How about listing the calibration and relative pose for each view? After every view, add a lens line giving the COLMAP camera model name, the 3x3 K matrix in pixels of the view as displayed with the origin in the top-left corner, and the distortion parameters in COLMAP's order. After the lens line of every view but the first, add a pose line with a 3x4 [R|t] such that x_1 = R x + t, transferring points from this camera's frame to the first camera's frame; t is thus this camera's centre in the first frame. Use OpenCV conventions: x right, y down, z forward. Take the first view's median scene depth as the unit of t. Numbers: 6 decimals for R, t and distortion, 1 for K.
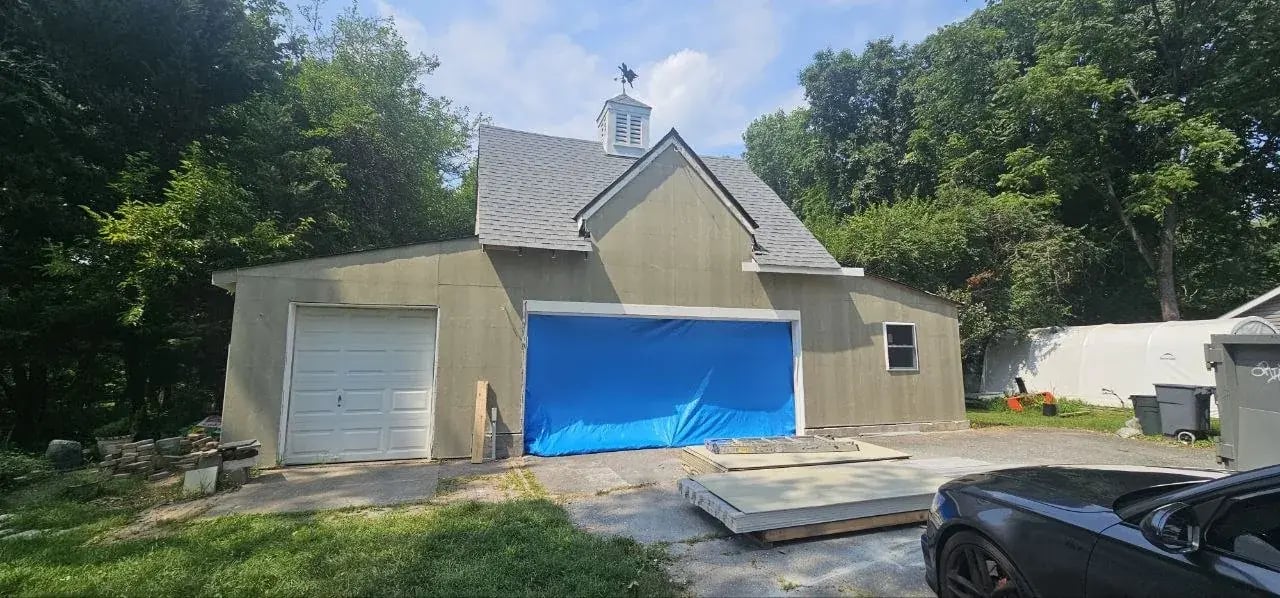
lens RADIAL K [[525.0, 0, 633.4], [0, 525.0, 298.2], [0, 0, 1]] dist [-0.000279, 0.000187]
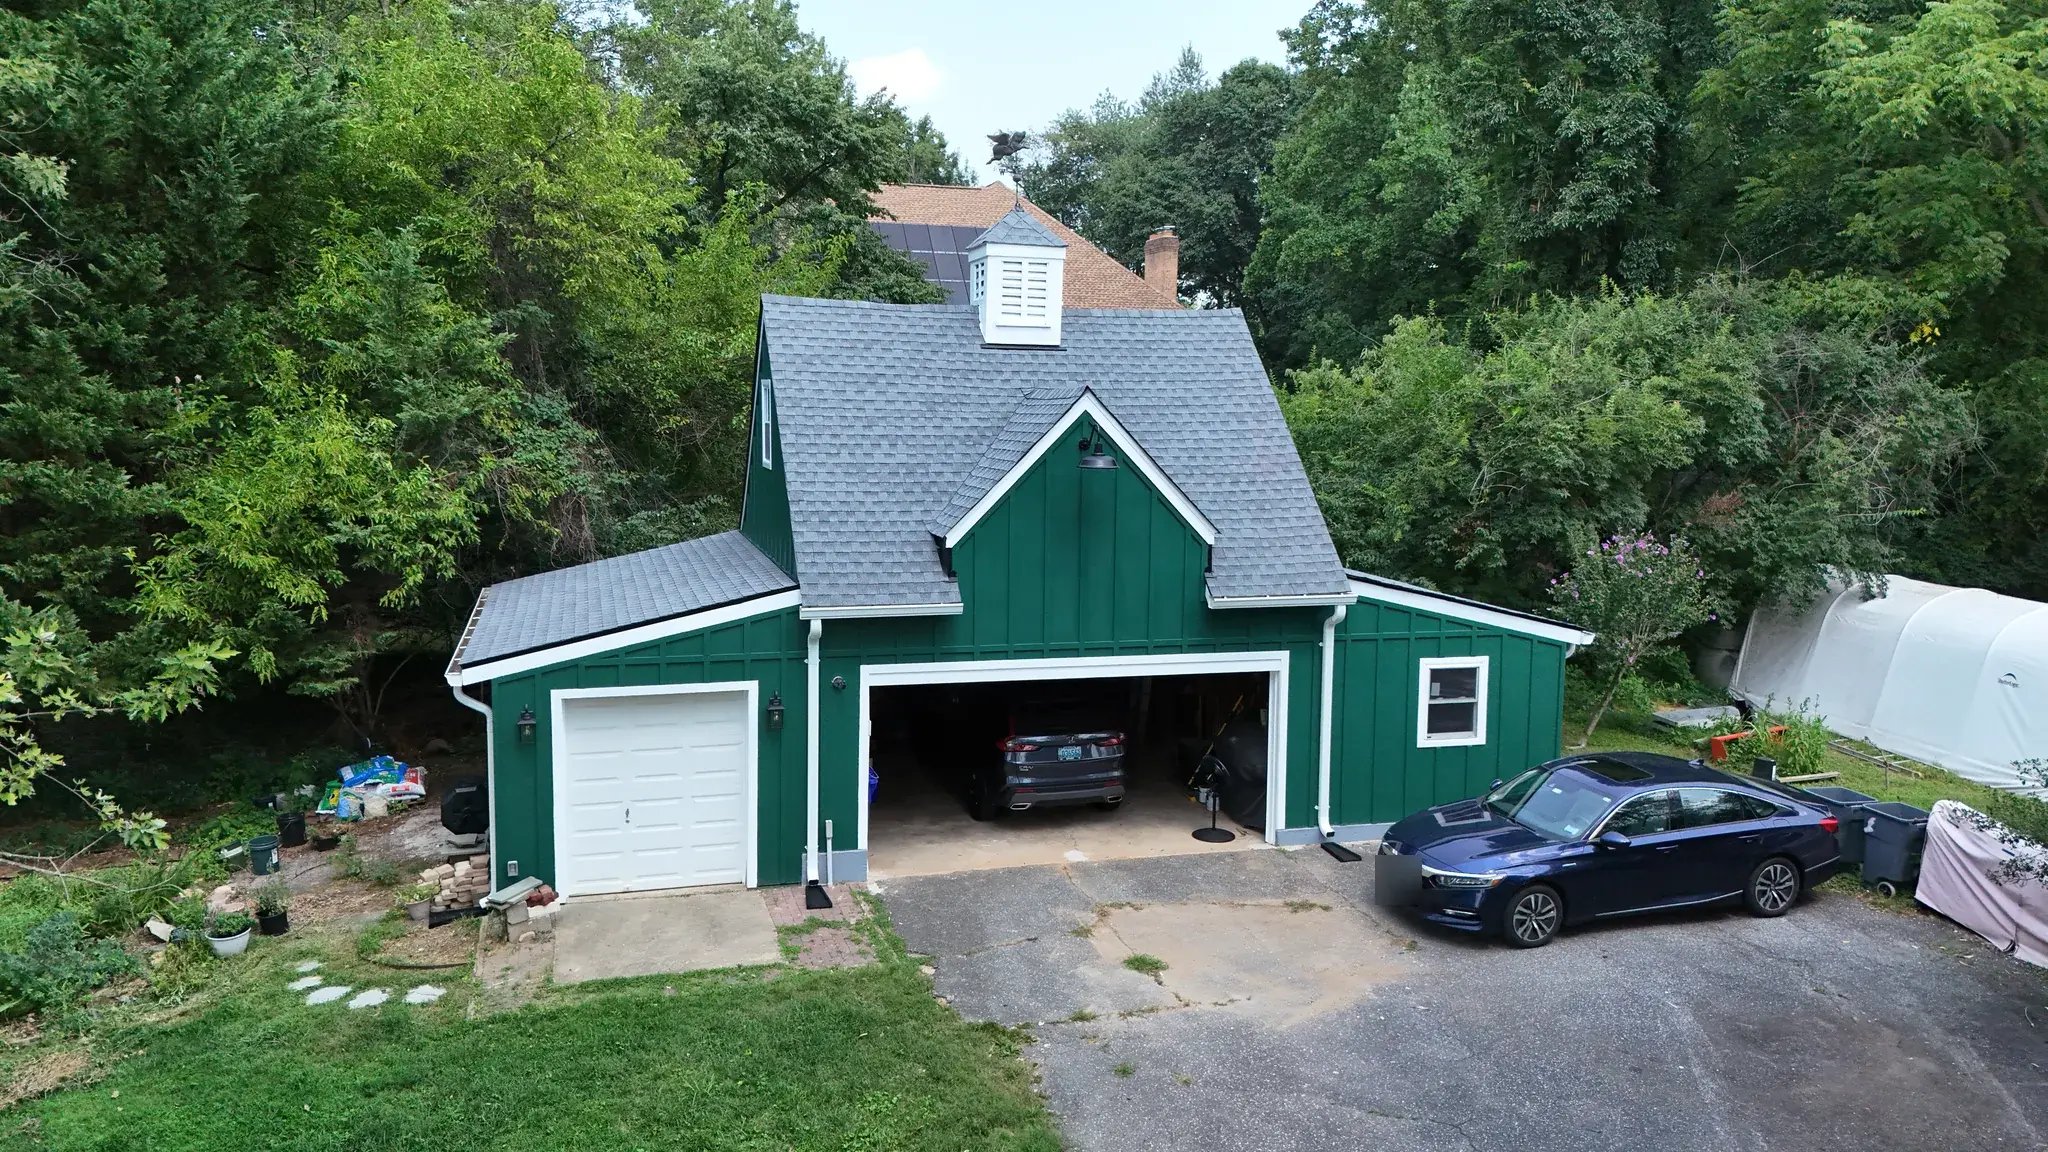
lens RADIAL K [[1523.9, 0, 1036.4], [0, 1523.9, 586.5], [0, 0, 1]] dist [0.093203, -0.101393]
pose [[0.999505, 0.017296, -0.026288, 0.059486], [-0.010205, 0.968410, 0.249153, -0.486415], [0.029767, -0.248762, 0.968107, -0.744060]]
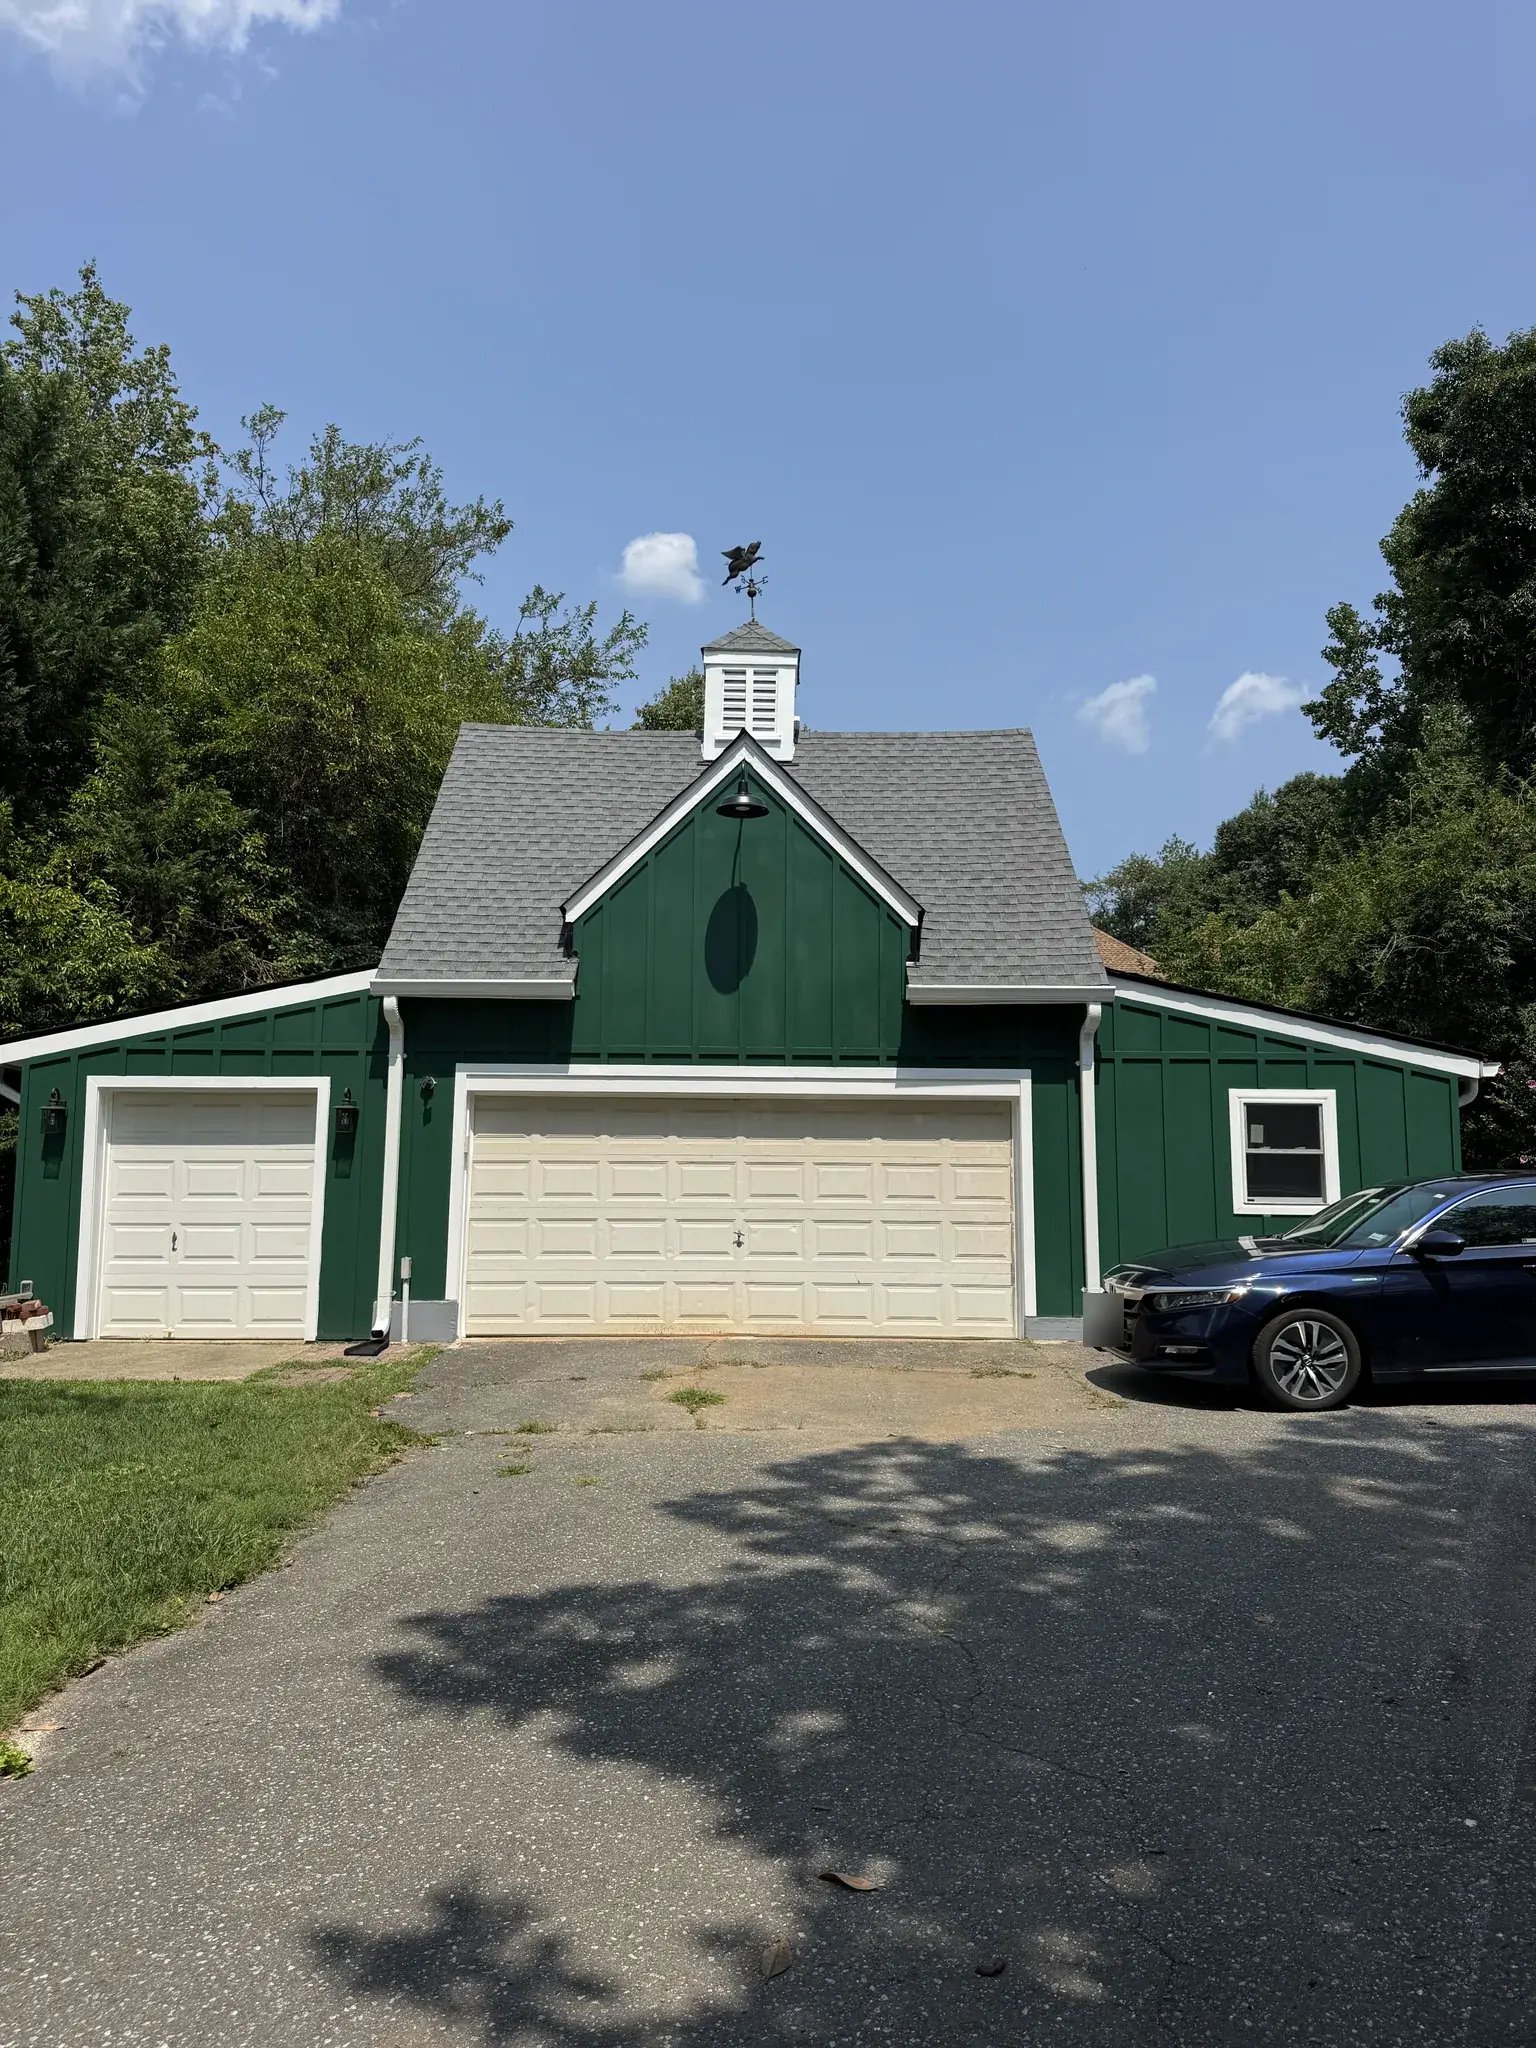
lens RADIAL K [[1461.9, 0, 768.0], [0, 1461.9, 1024.0], [0, 0, 1]] dist [0.057616, -0.000934]
pose [[0.954419, -0.027331, -0.297217, 0.461460], [0.029755, 0.999551, 0.003633, -0.034523], [0.296984, -0.012311, 0.954803, -0.331857]]
